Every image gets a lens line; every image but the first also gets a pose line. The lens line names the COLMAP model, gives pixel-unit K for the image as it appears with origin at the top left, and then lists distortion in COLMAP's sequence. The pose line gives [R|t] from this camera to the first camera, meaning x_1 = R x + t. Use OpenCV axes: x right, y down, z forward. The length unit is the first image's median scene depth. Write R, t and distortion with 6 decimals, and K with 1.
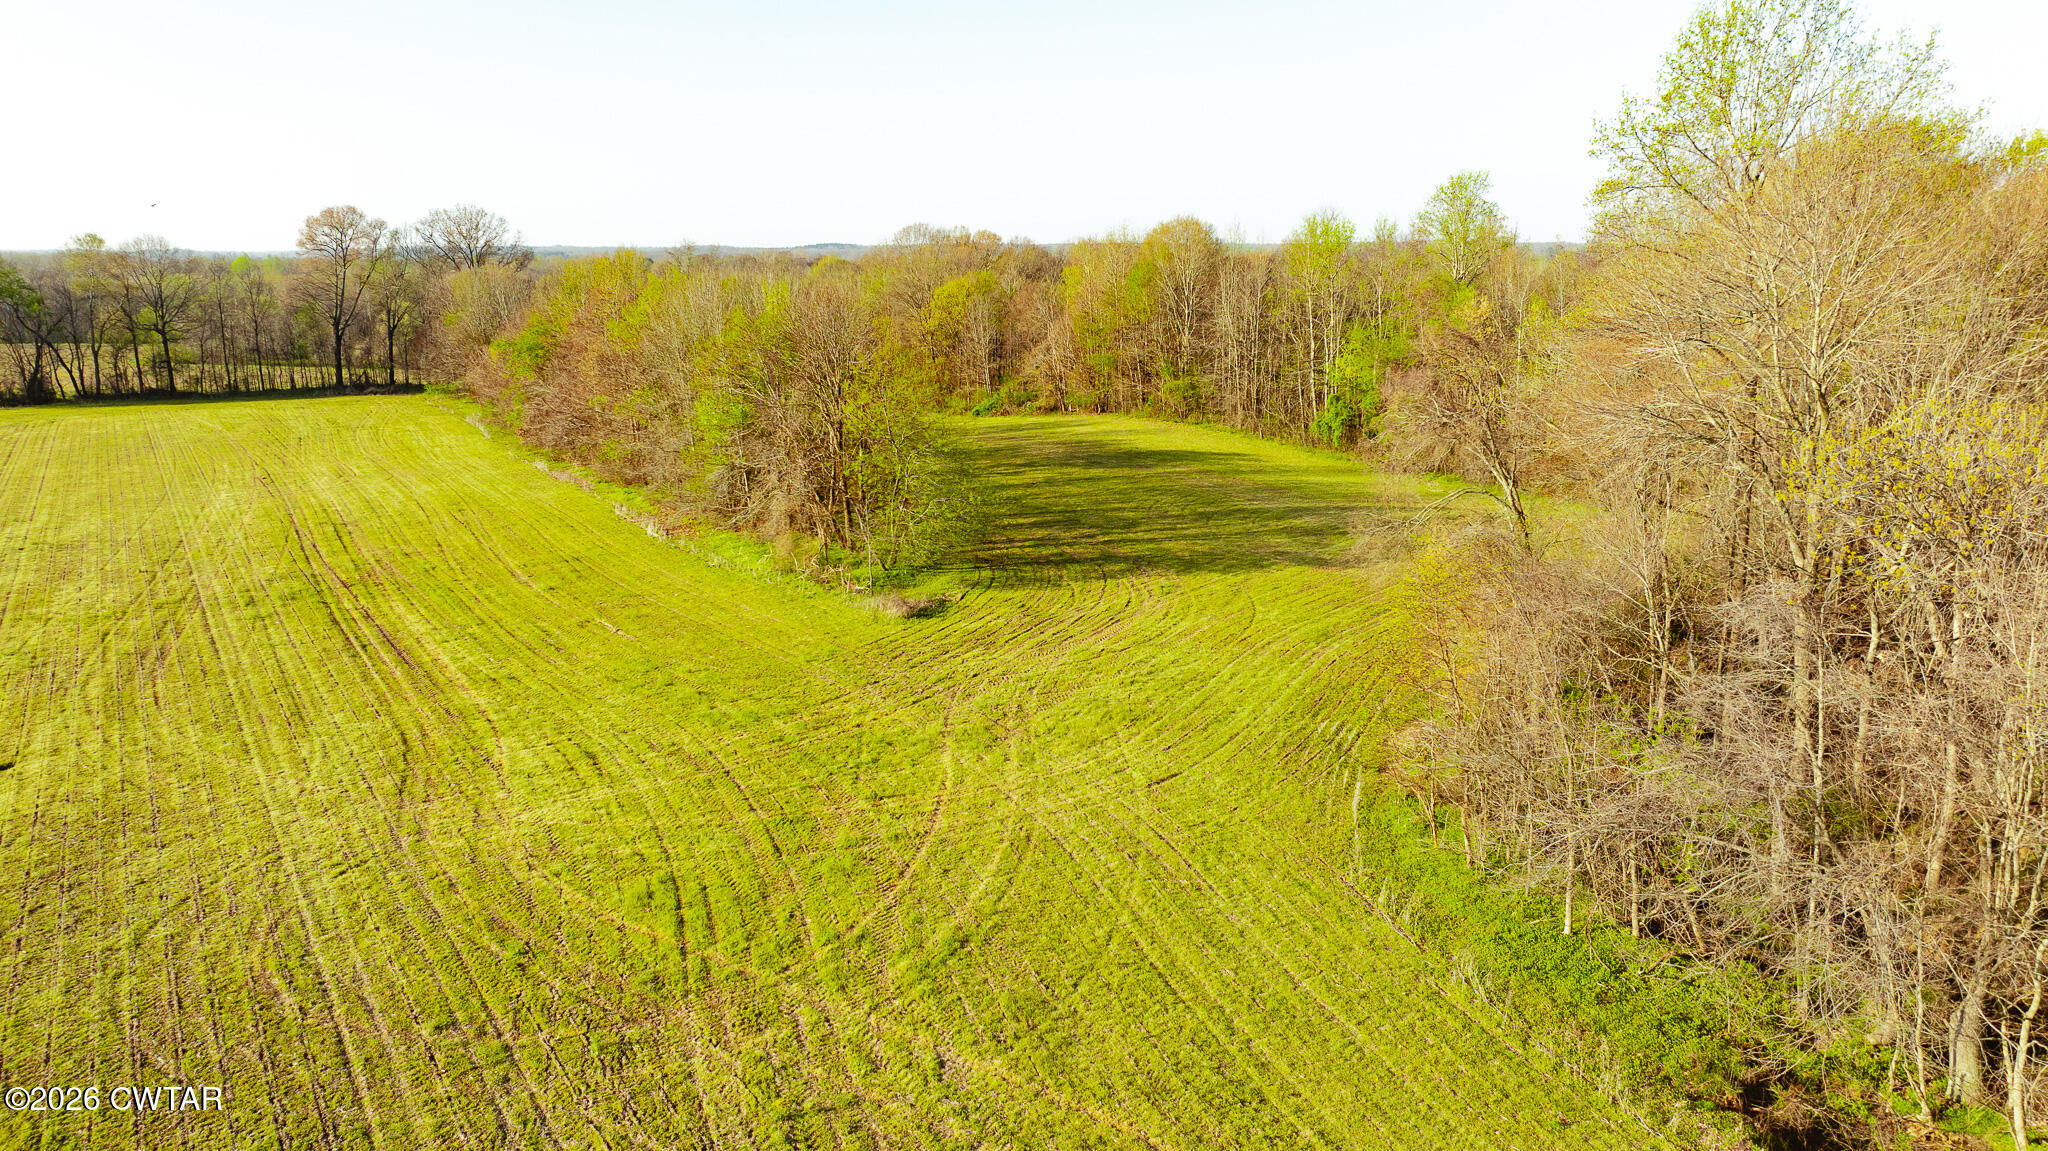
lens RADIAL K [[1452.3, 0, 1032.7], [0, 1452.3, 579.6], [0, 0, 1]] dist [-0.036285, 0.037355]
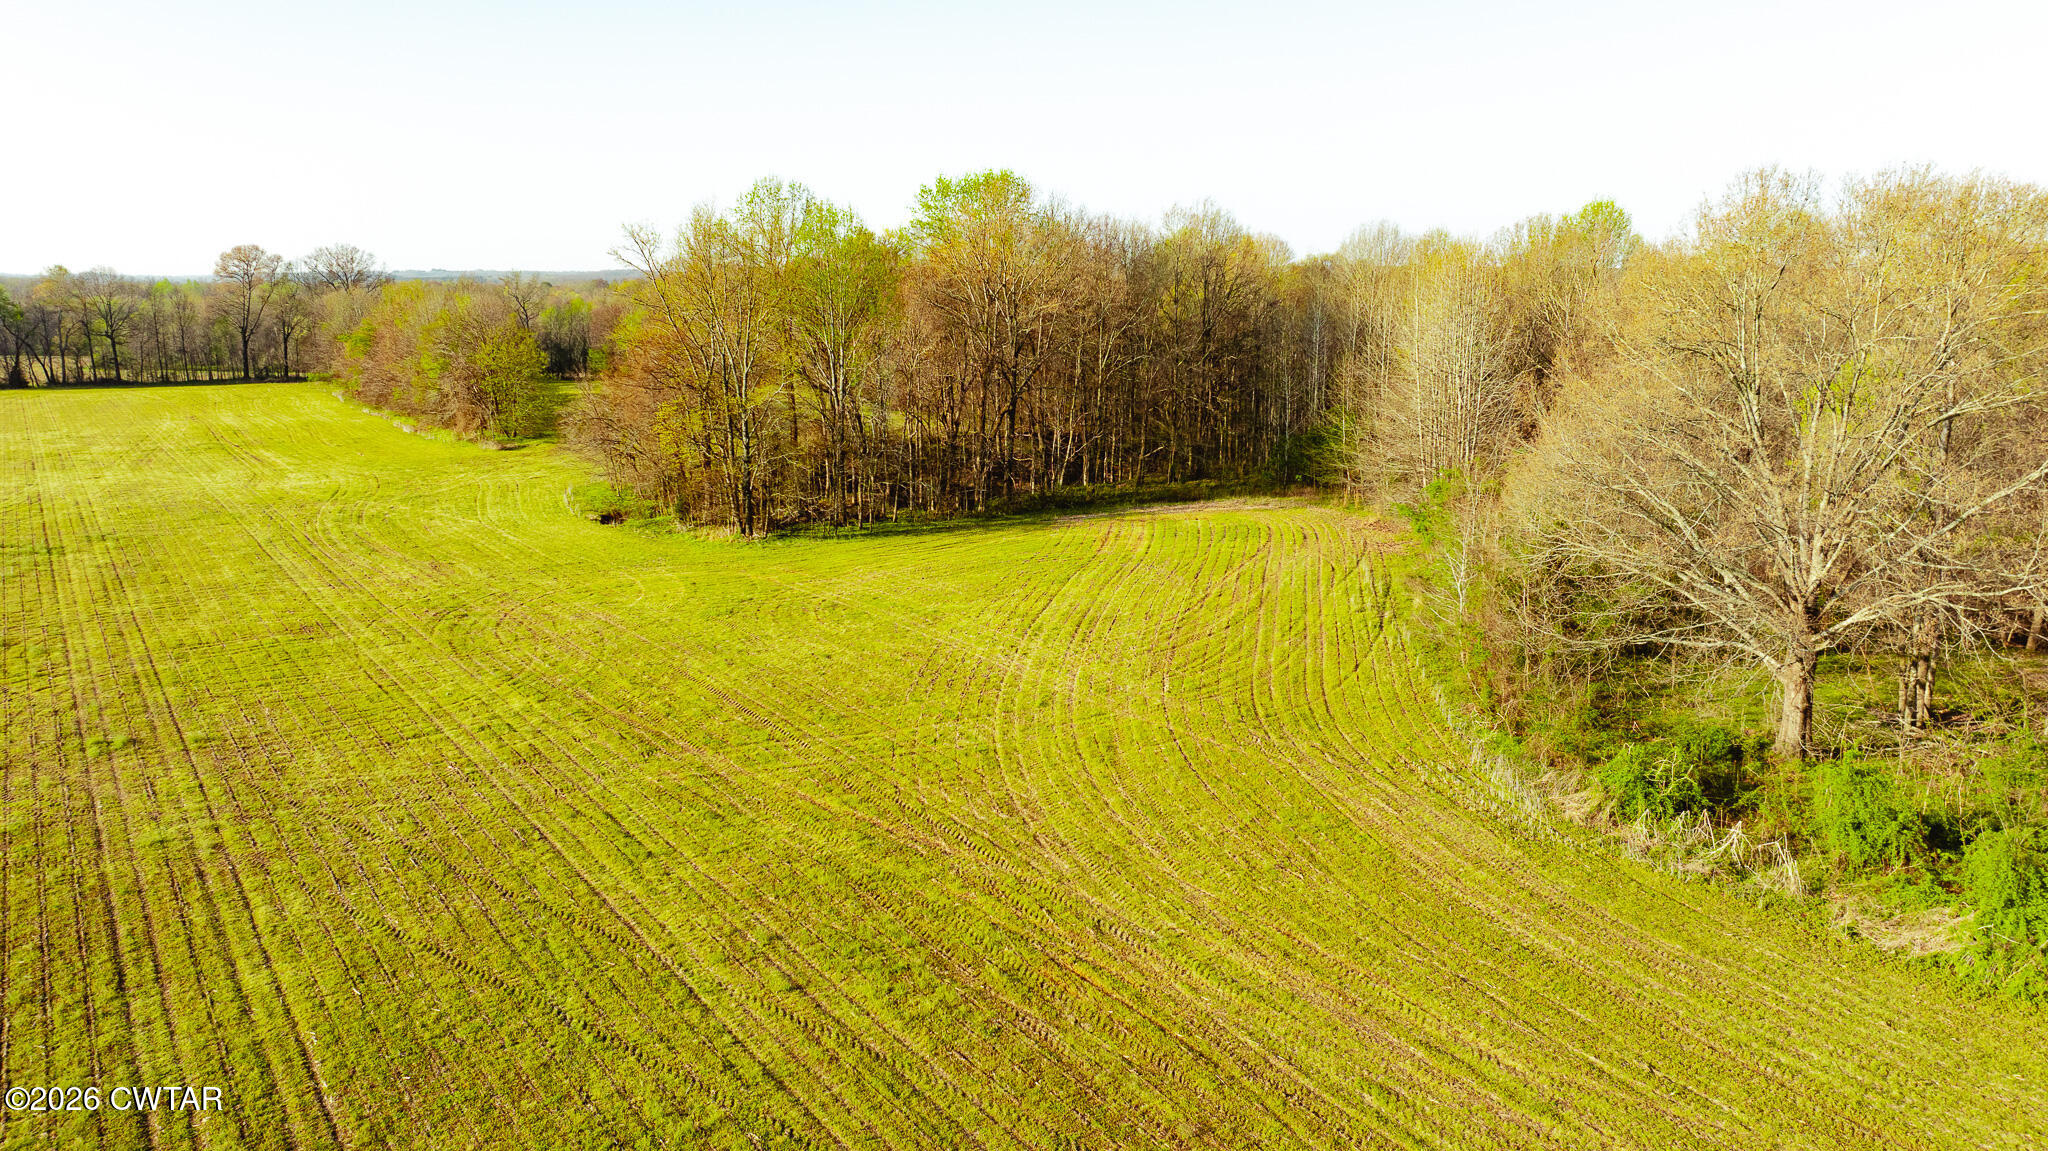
lens RADIAL K [[1452.3, 0, 1015.9], [0, 1452.3, 568.7], [0, 0, 1]] dist [-0.036285, 0.037355]
pose [[0.999312, -0.004974, 0.036759, 0.189901], [0.005854, 0.999698, -0.023868, 0.081670], [-0.036629, 0.024066, 0.999039, -0.370545]]
